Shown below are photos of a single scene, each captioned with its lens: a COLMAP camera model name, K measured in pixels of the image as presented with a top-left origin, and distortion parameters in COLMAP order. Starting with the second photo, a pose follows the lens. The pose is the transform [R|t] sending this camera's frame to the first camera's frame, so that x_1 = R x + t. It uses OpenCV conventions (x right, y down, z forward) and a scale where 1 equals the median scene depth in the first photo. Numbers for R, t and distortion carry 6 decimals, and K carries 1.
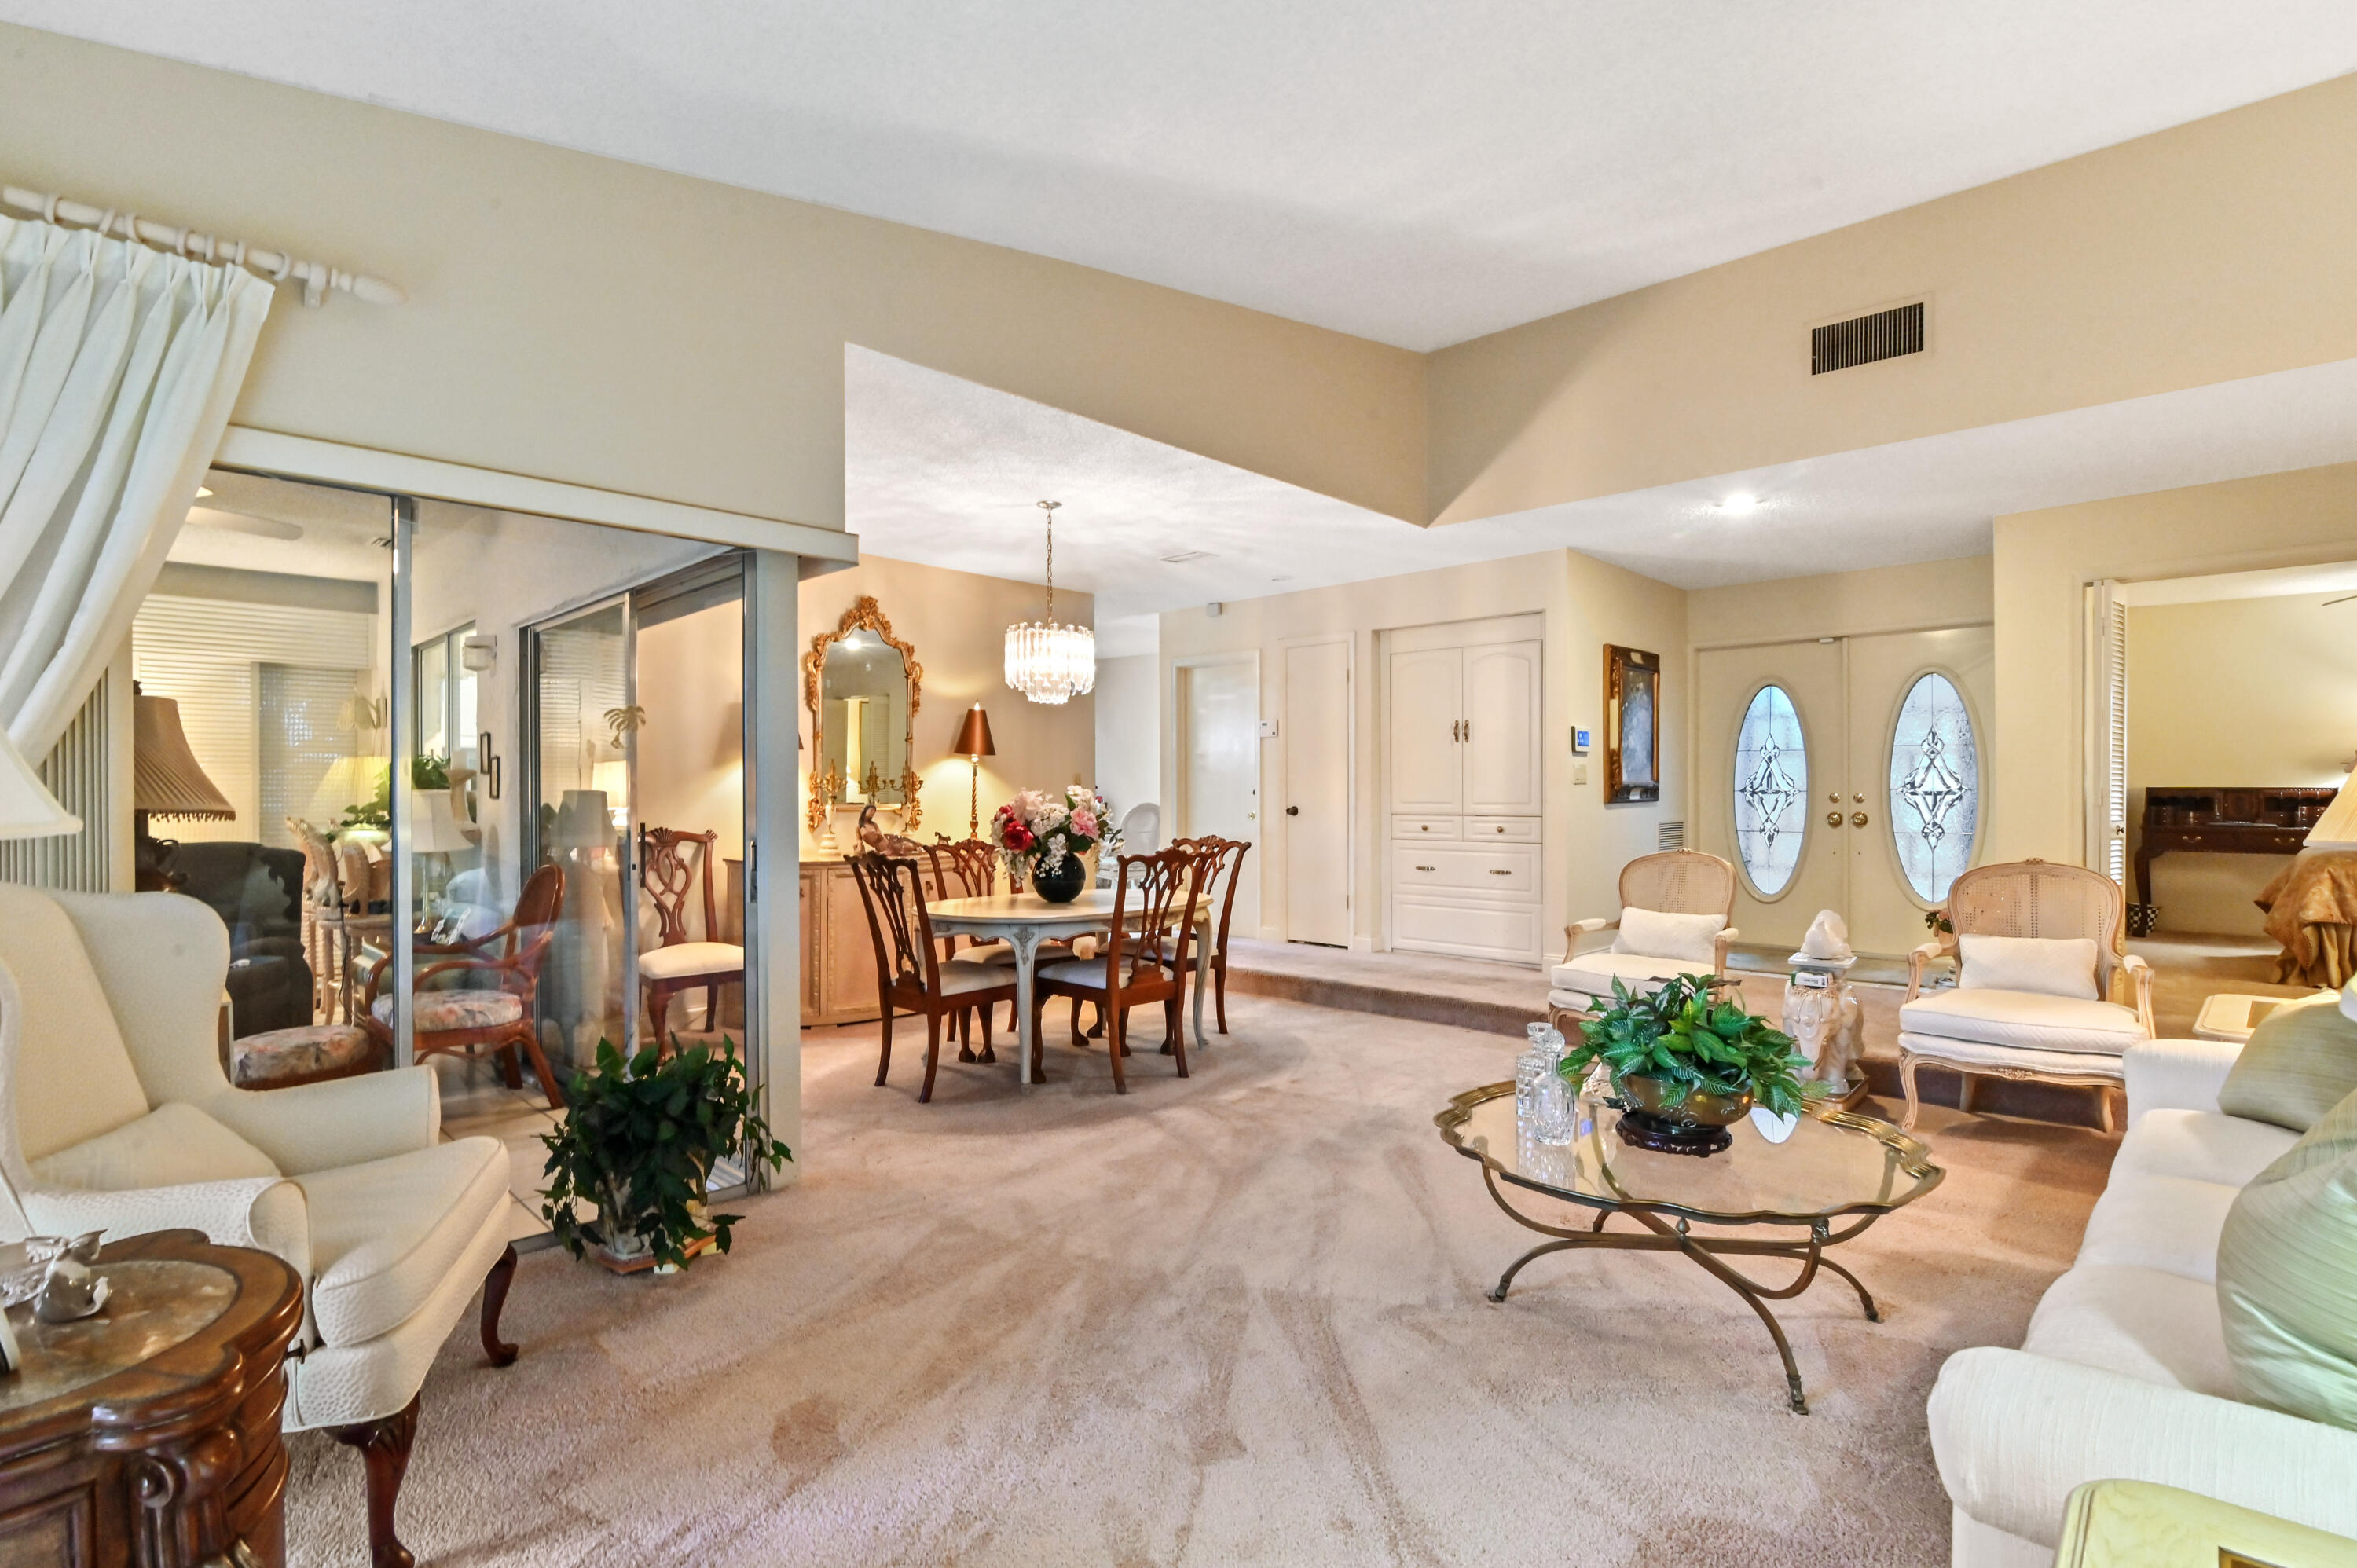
lens RADIAL K [[1114.1, 0, 1174.1], [0, 1114.1, 797.0], [0, 0, 1]] dist [-0.001825, 0.000057]
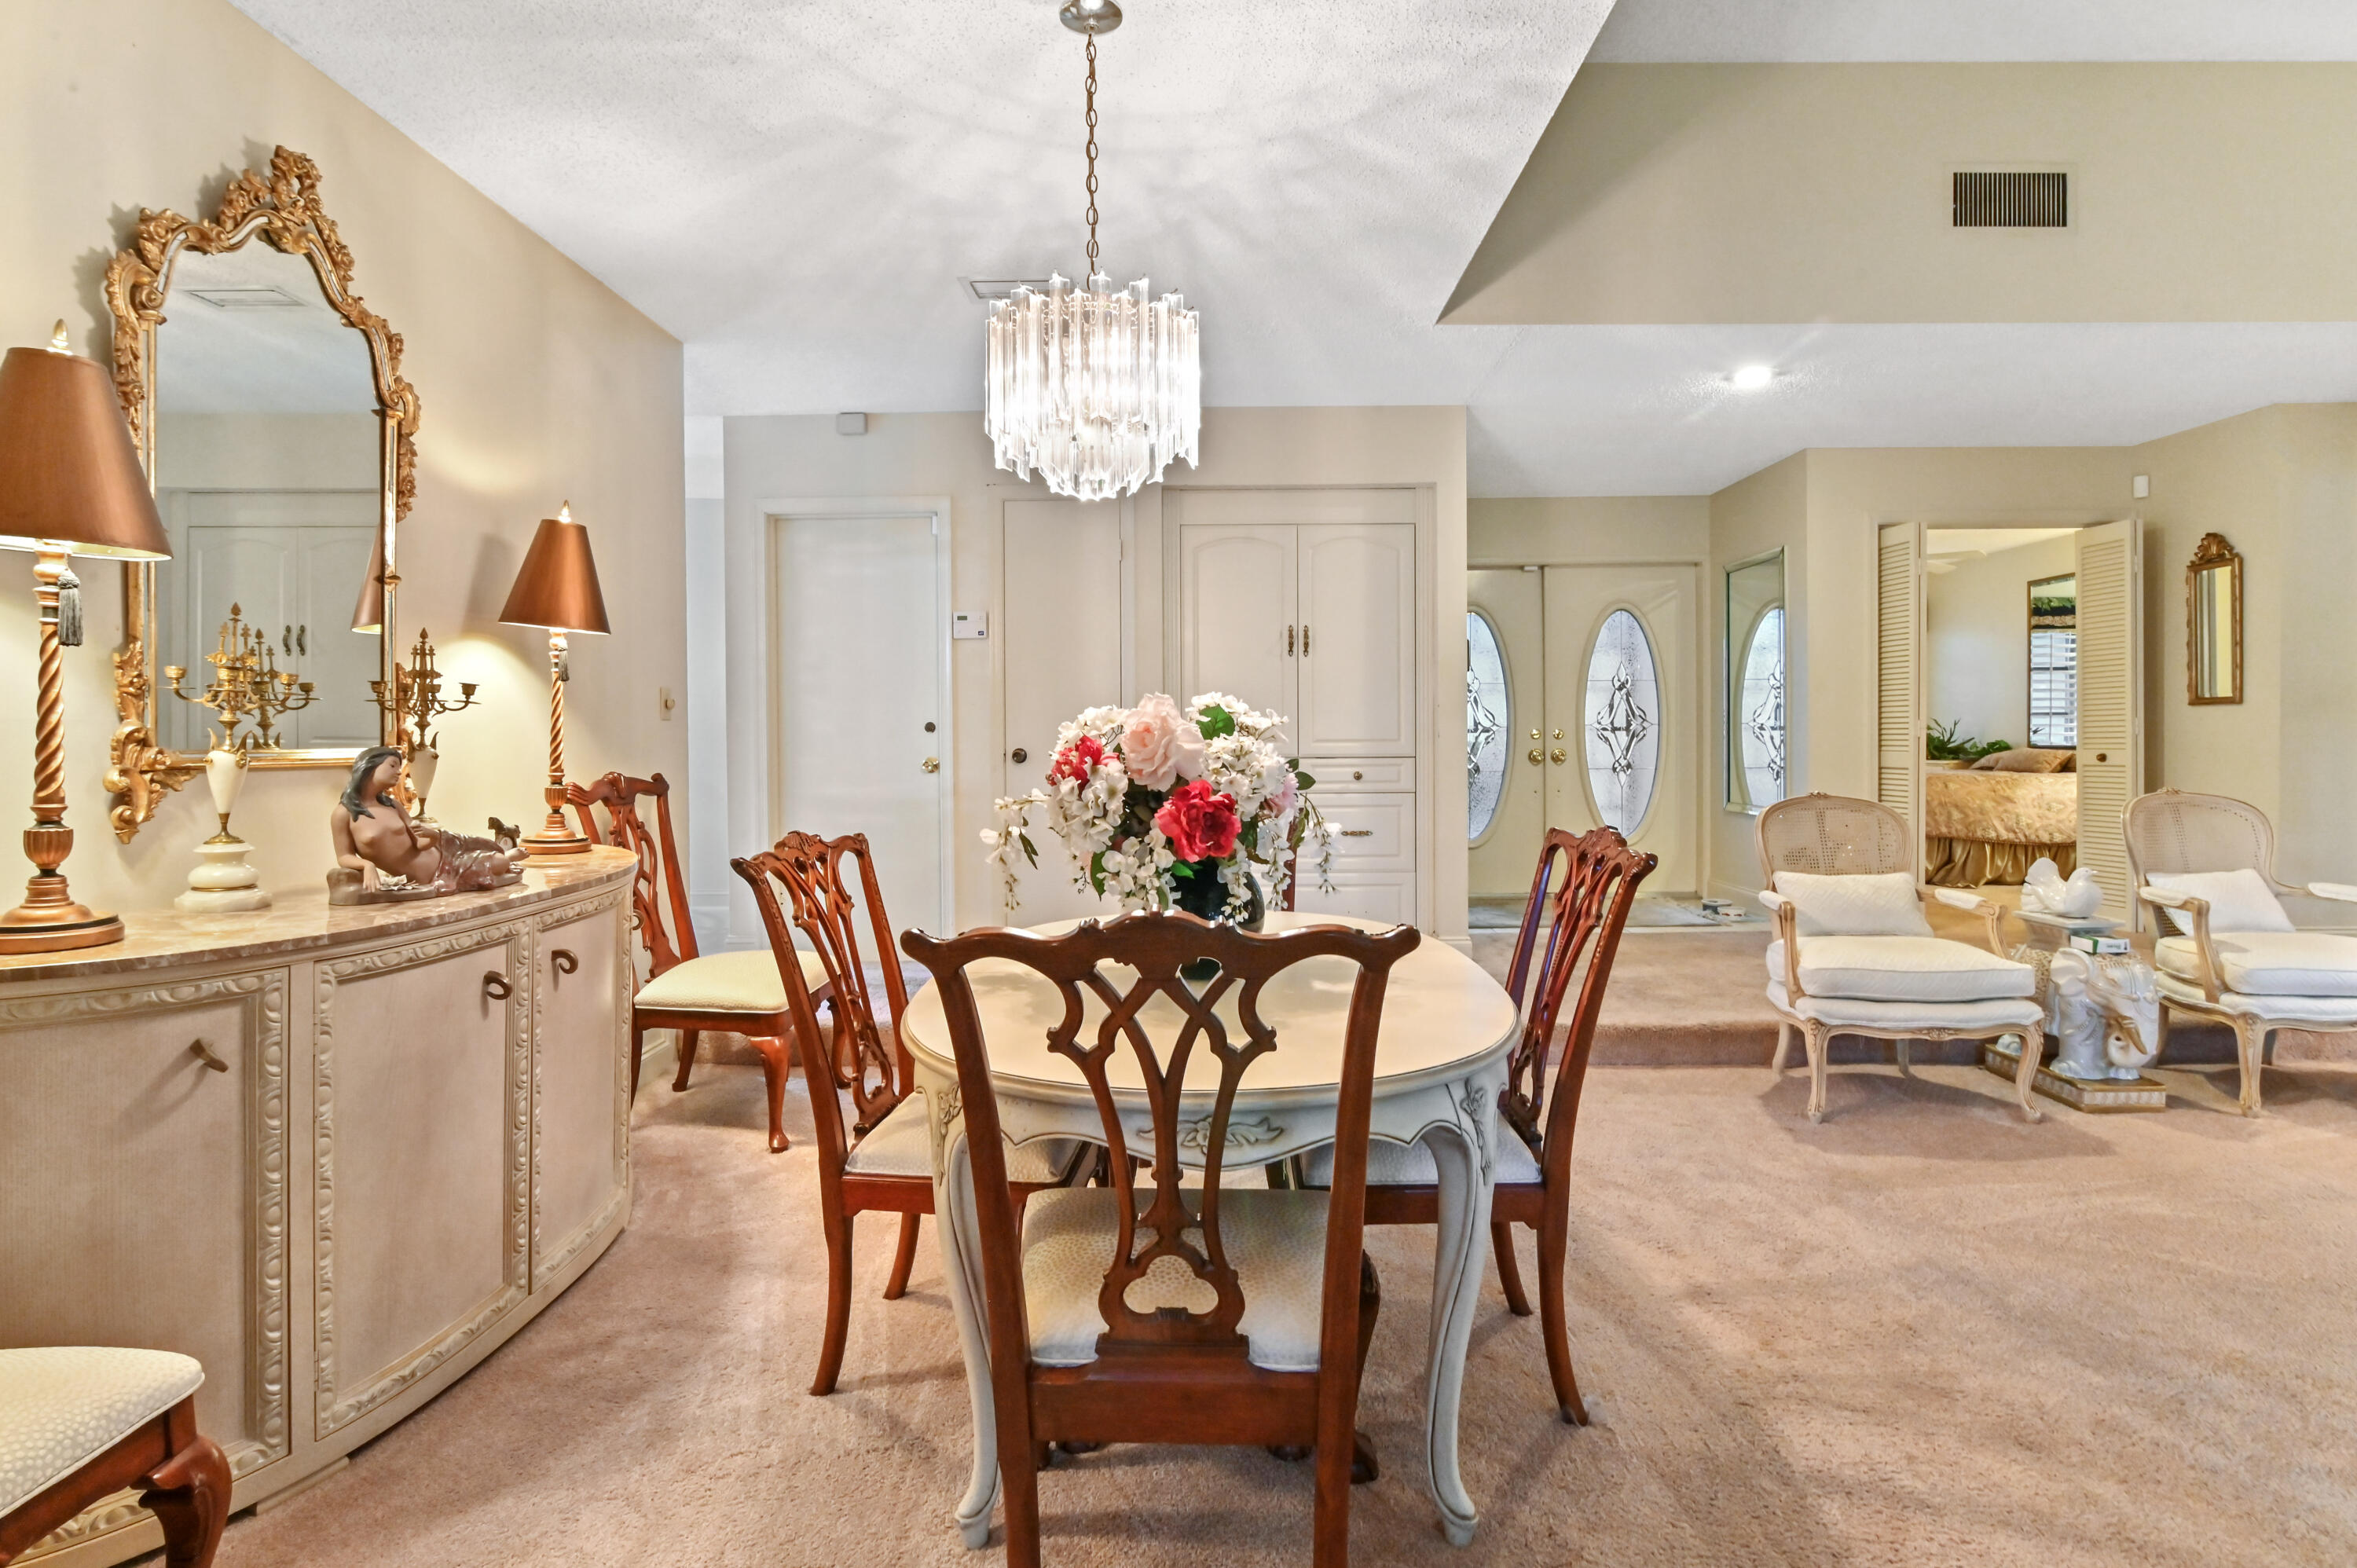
lens RADIAL K [[1109.6, 0, 1176.9], [0, 1109.6, 749.8], [0, 0, 1]] dist [-0.013299, 0.000349]
pose [[0.734350, -0.009744, 0.678701, -0.343364], [0.007291, 0.999953, 0.006468, 0.007425], [-0.678732, 0.000199, 0.734386, 0.627262]]
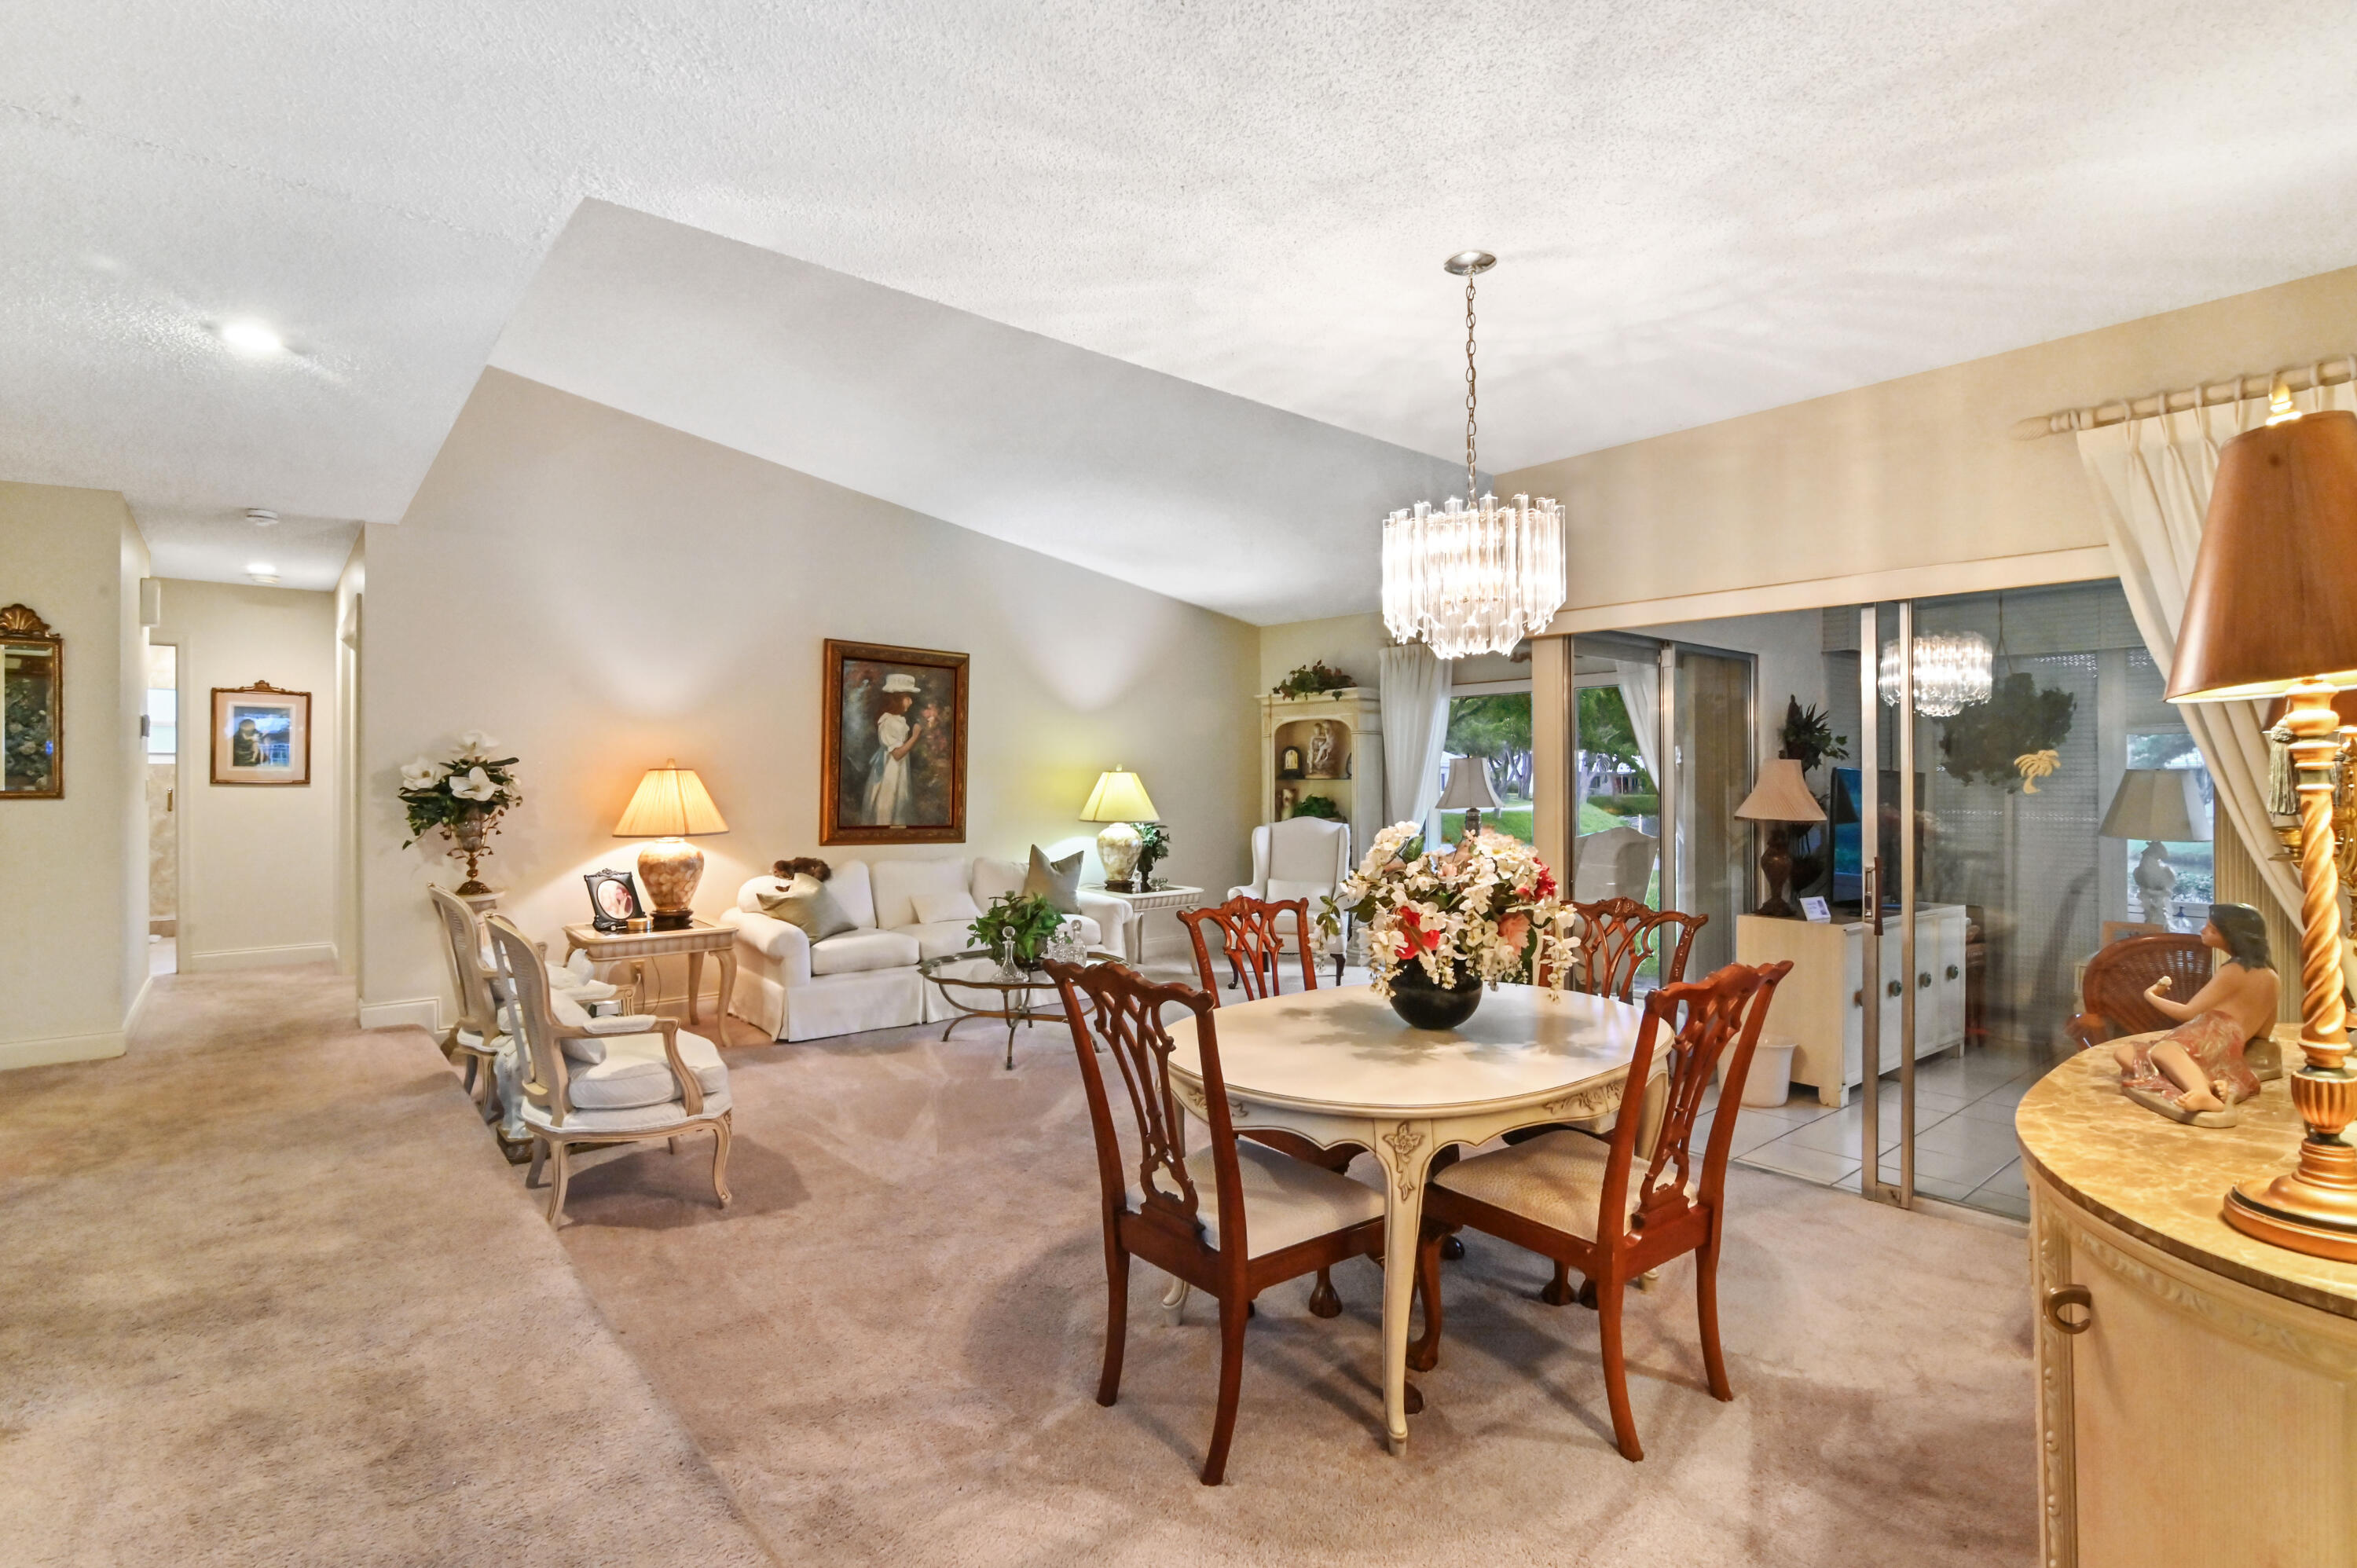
lens RADIAL K [[1092.4, 0, 1181.5], [0, 1092.4, 772.9], [0, 0, 1]] dist [-0.016993, 0.000024]
pose [[-0.995971, 0.004192, 0.089578, -0.024323], [0.004208, 0.999991, -0.000006, -0.032640], [-0.089577, 0.000371, -0.995980, 1.386055]]
